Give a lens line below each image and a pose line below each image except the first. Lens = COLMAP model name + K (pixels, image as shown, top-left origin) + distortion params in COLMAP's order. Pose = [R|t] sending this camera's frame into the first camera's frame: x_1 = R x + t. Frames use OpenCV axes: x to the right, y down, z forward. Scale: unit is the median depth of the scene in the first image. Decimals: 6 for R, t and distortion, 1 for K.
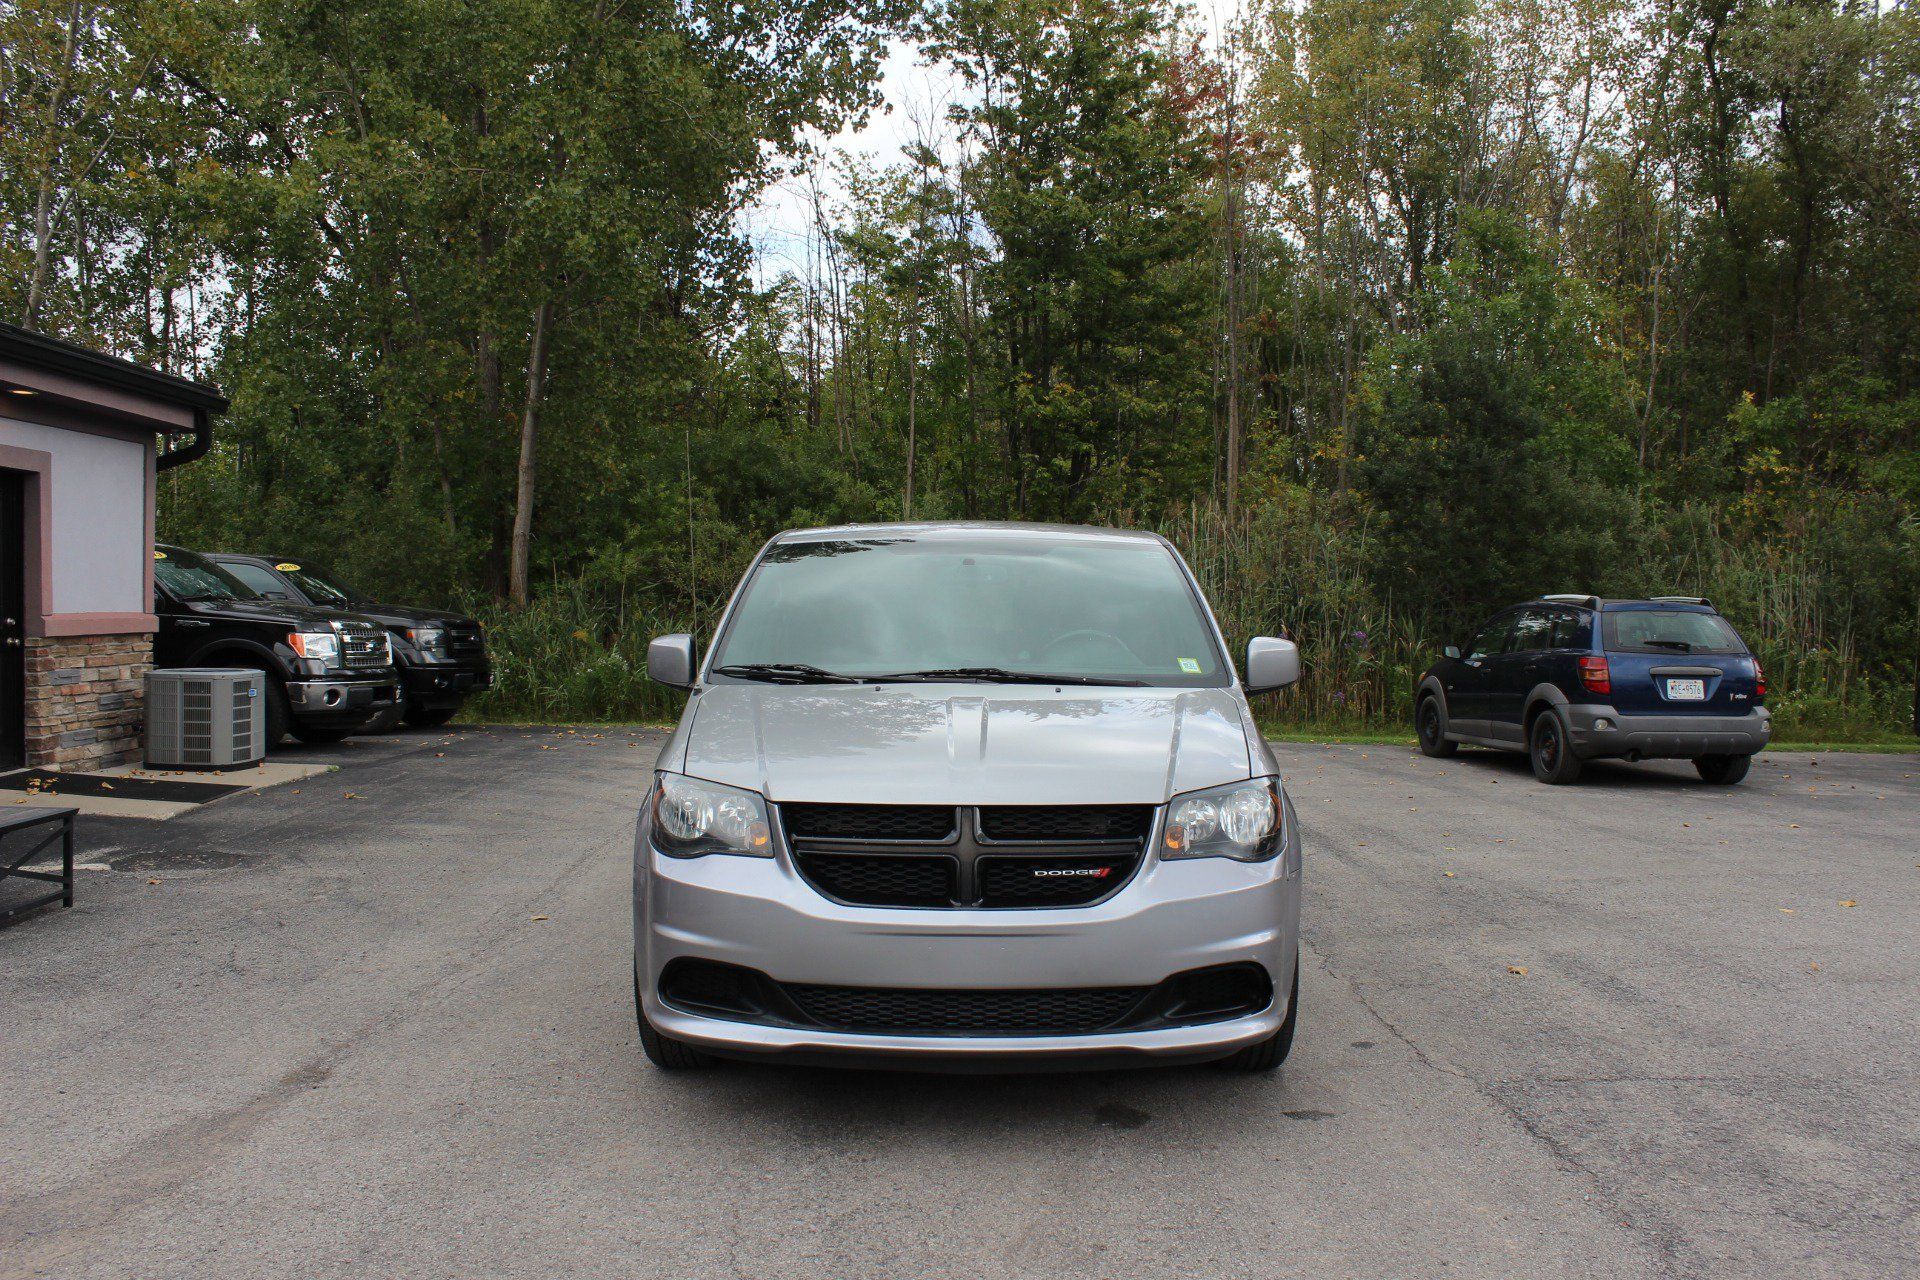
lens RADIAL K [[1606.2, 0, 972.0], [0, 1606.2, 659.6], [0, 0, 1]] dist [-0.166249, 0.145047]
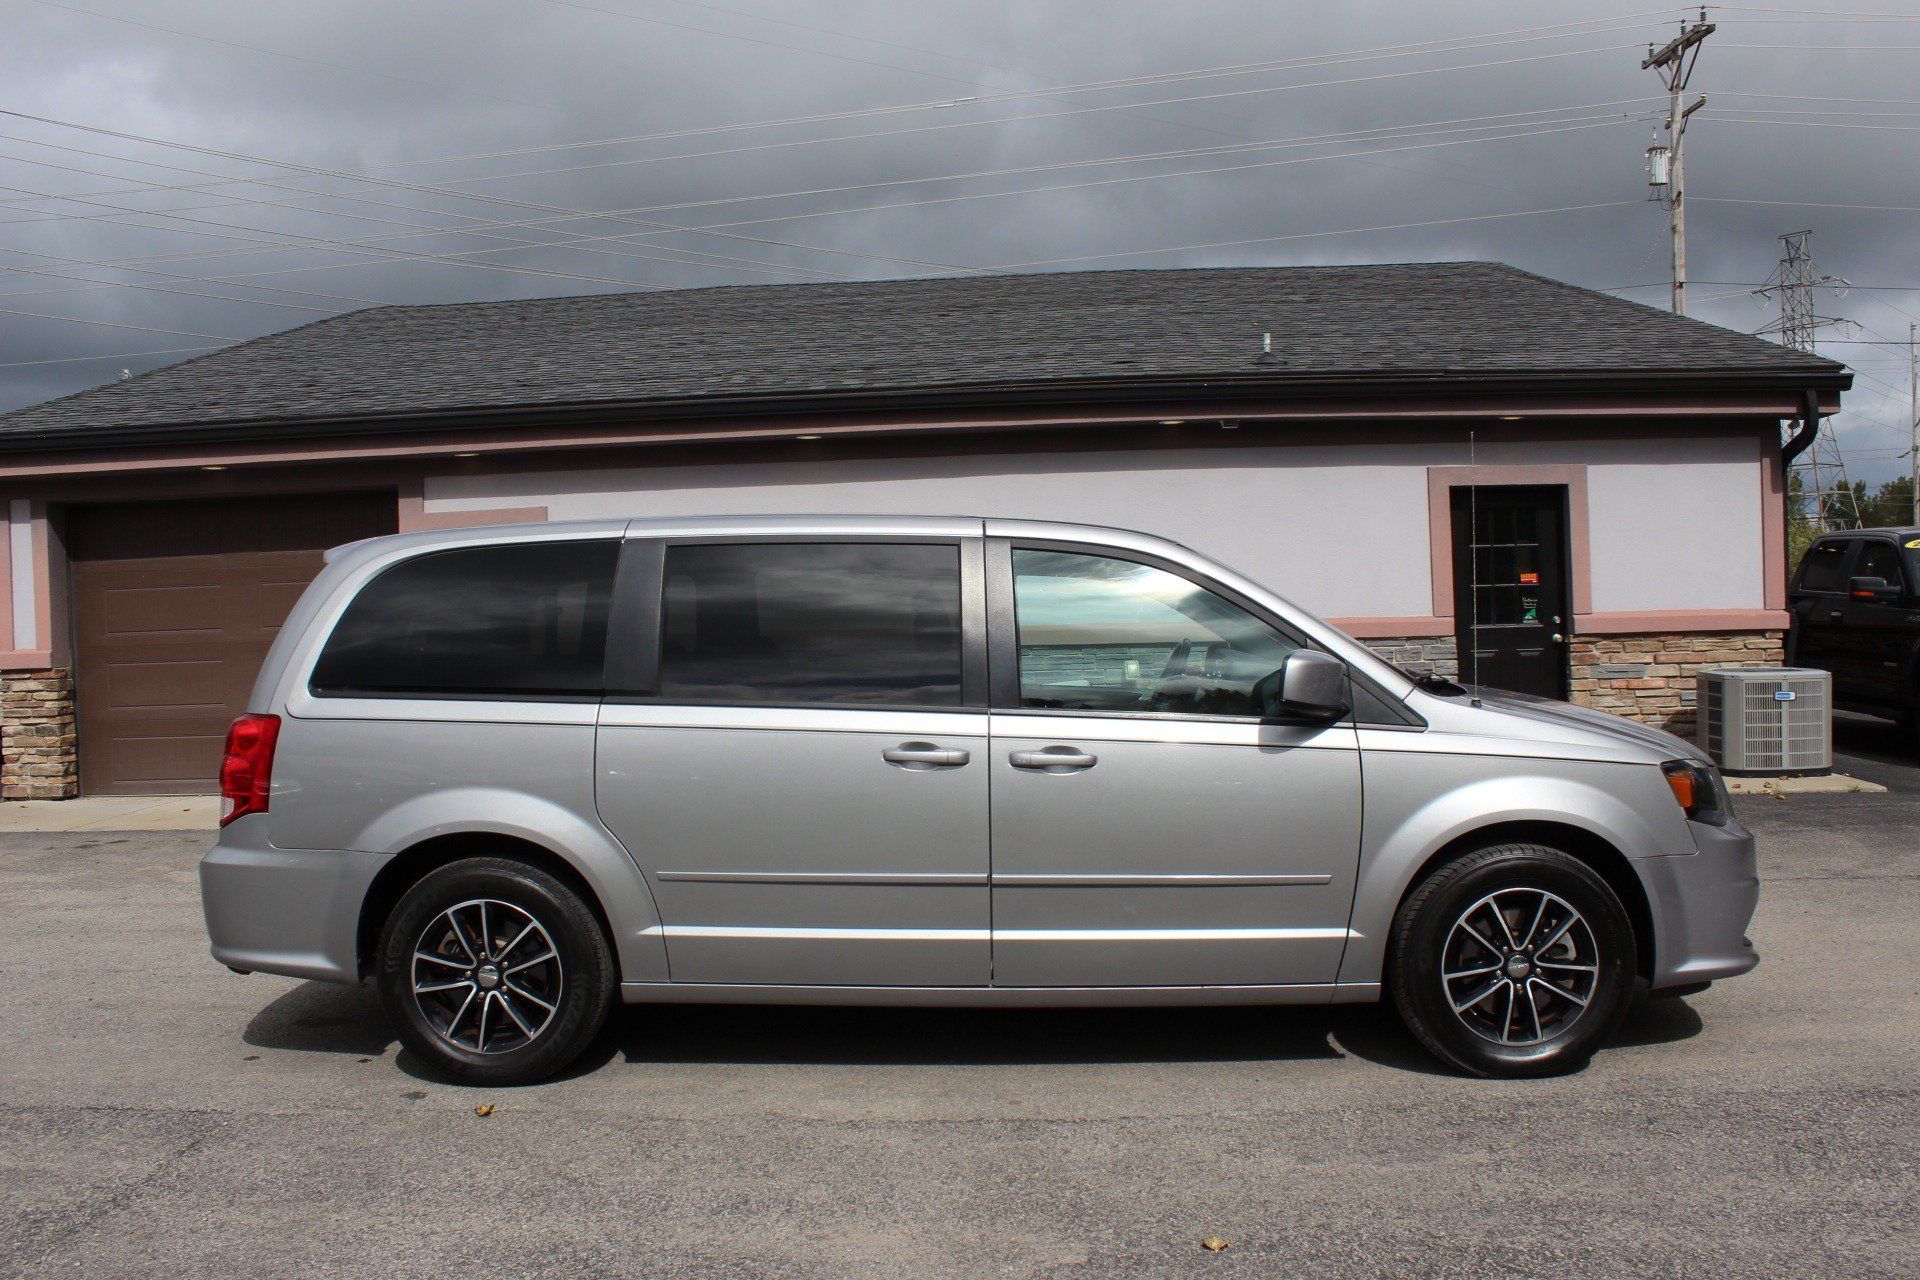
lens RADIAL K [[1593.0, 0, 971.4], [0, 1593.0, 663.8], [0, 0, 1]] dist [-0.165080, 0.140550]
pose [[-0.060631, 0.027416, -0.997784, 0.487544], [-0.010973, 0.999544, 0.028131, -0.018514], [0.998100, 0.012655, -0.060302, 0.588769]]
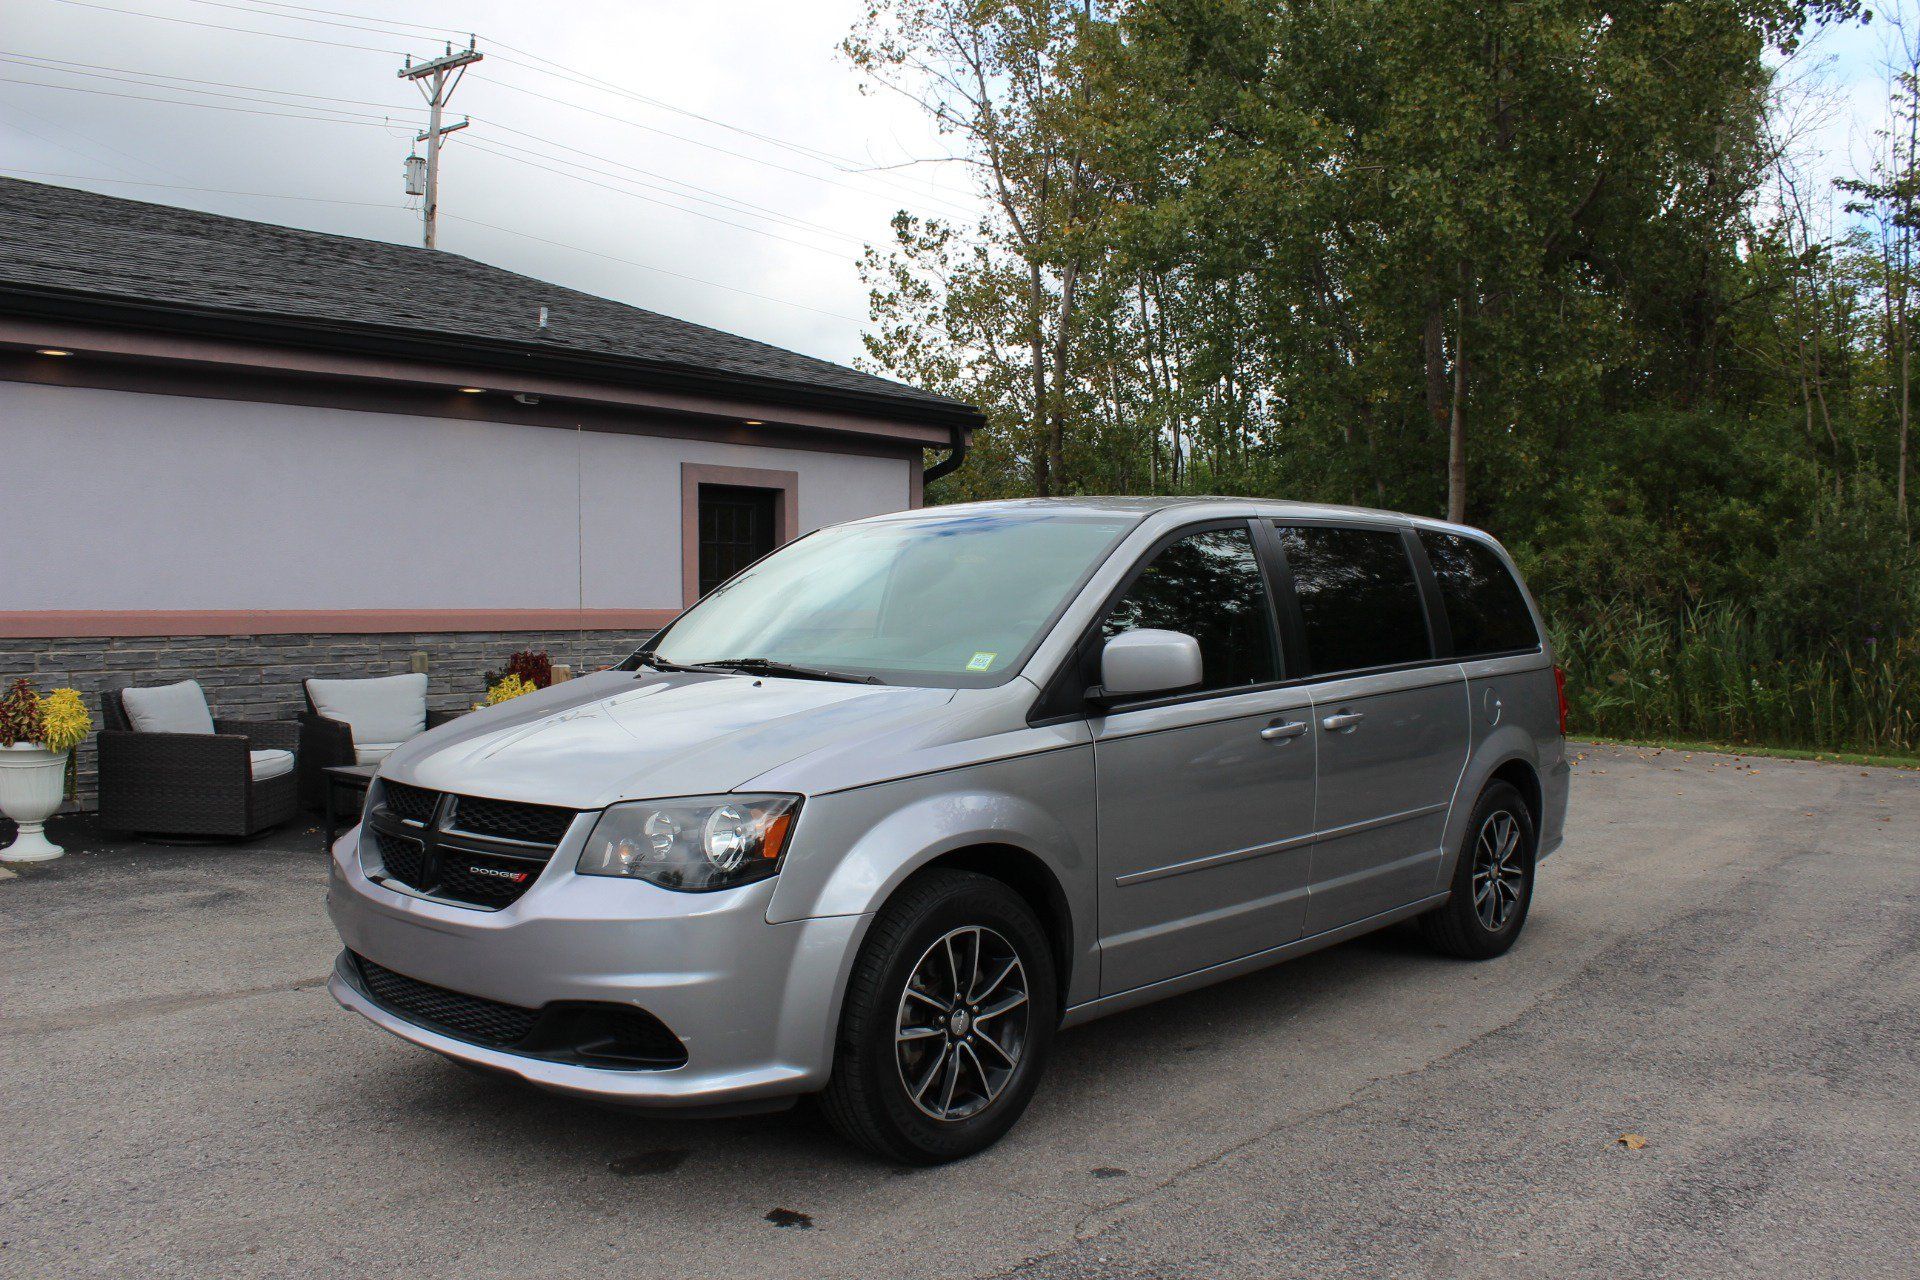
lens RADIAL K [[1606.2, 0, 972.0], [0, 1606.2, 659.6], [0, 0, 1]] dist [-0.166249, 0.145047]
pose [[0.744214, 0.020869, -0.667615, 0.296305], [-0.023203, 0.999716, 0.005384, -0.000819], [0.667538, 0.011484, 0.744487, 0.167202]]
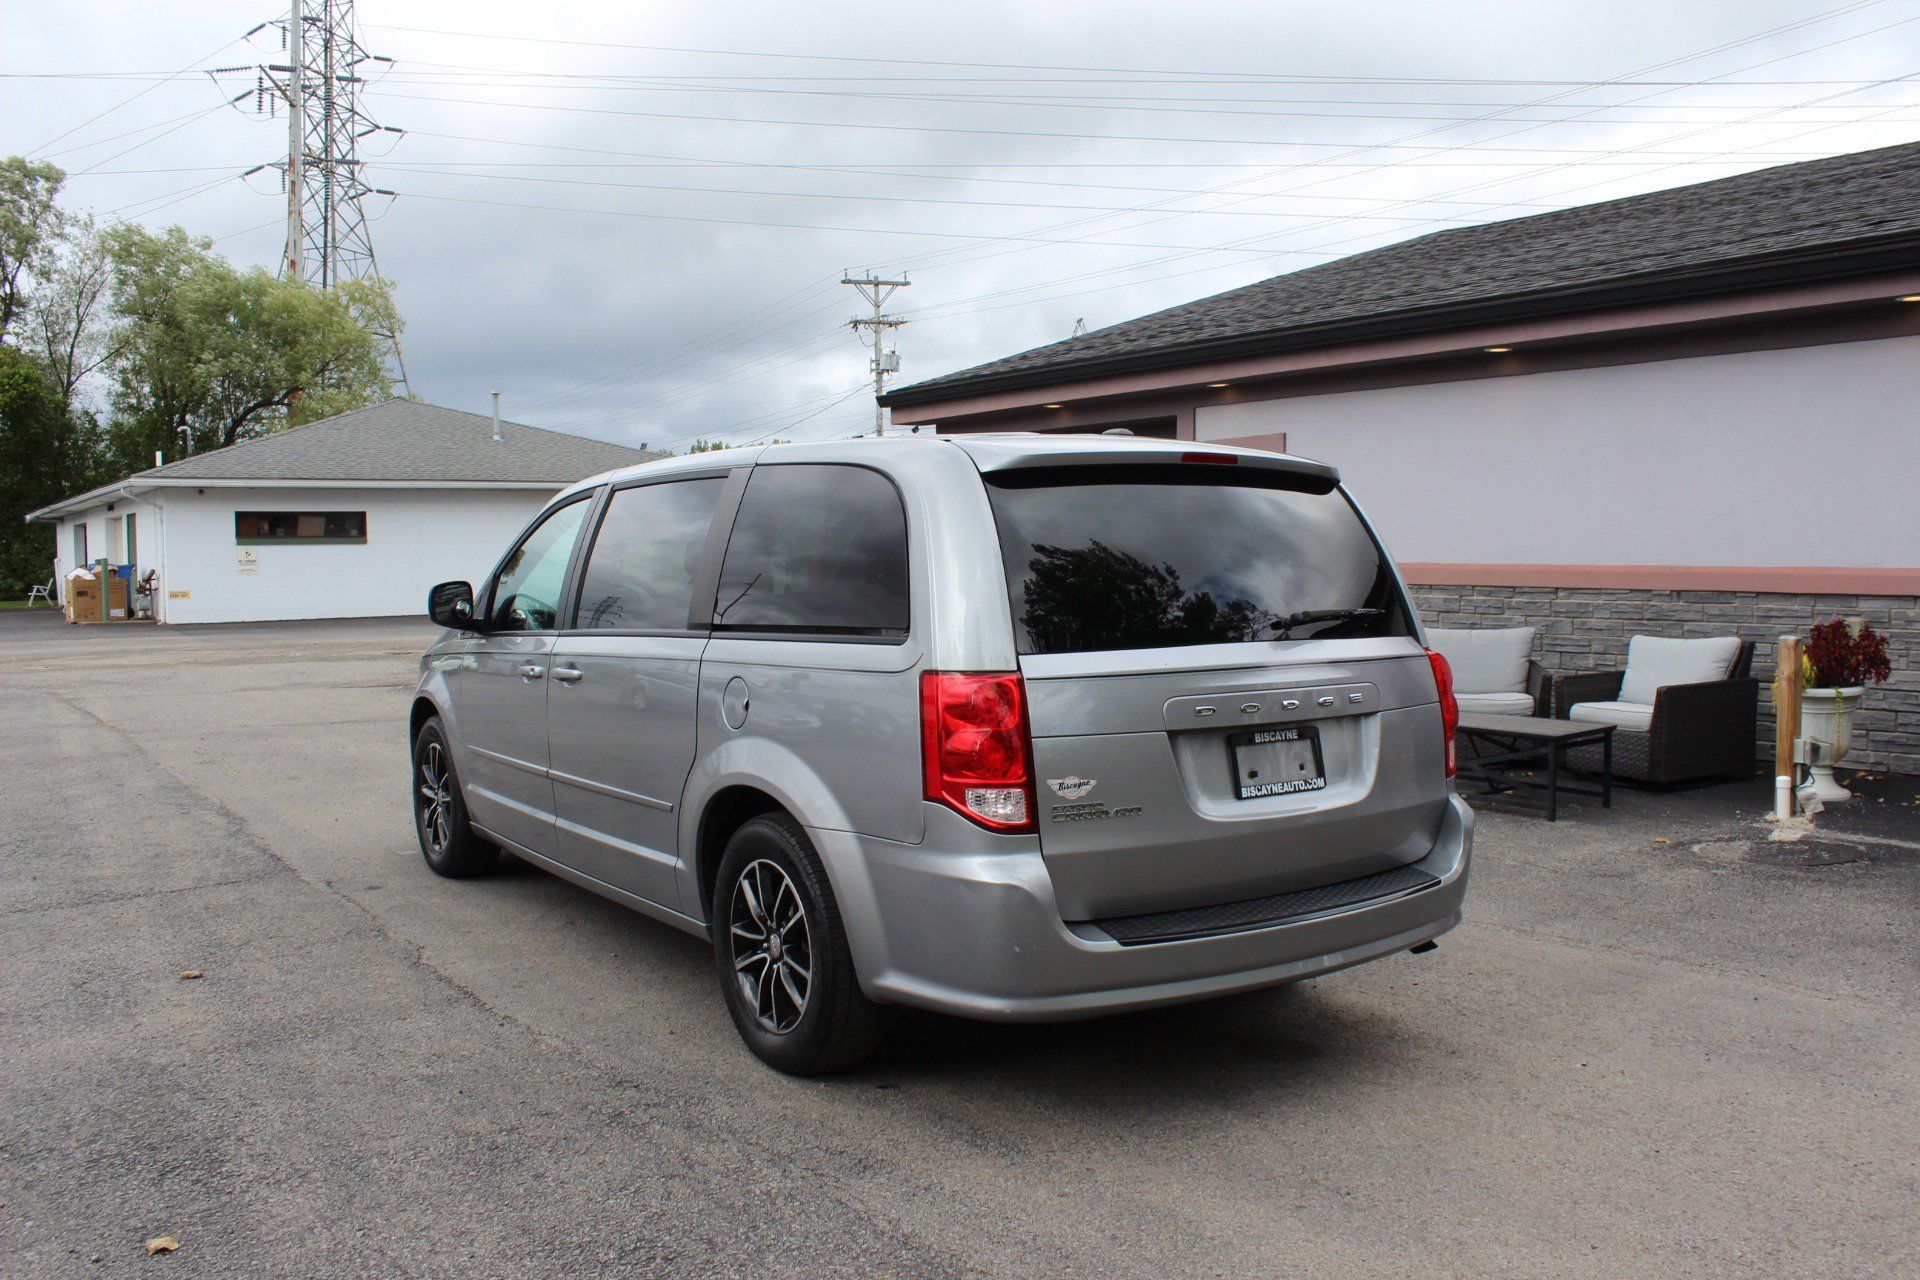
lens RADIAL K [[1593.0, 0, 971.4], [0, 1593.0, 663.8], [0, 0, 1]] dist [-0.165080, 0.140550]
pose [[-0.812427, 0.038045, -0.581820, 0.251480], [-0.021311, 0.995265, 0.094837, -0.032336], [0.582673, 0.089447, -0.807769, 0.989034]]
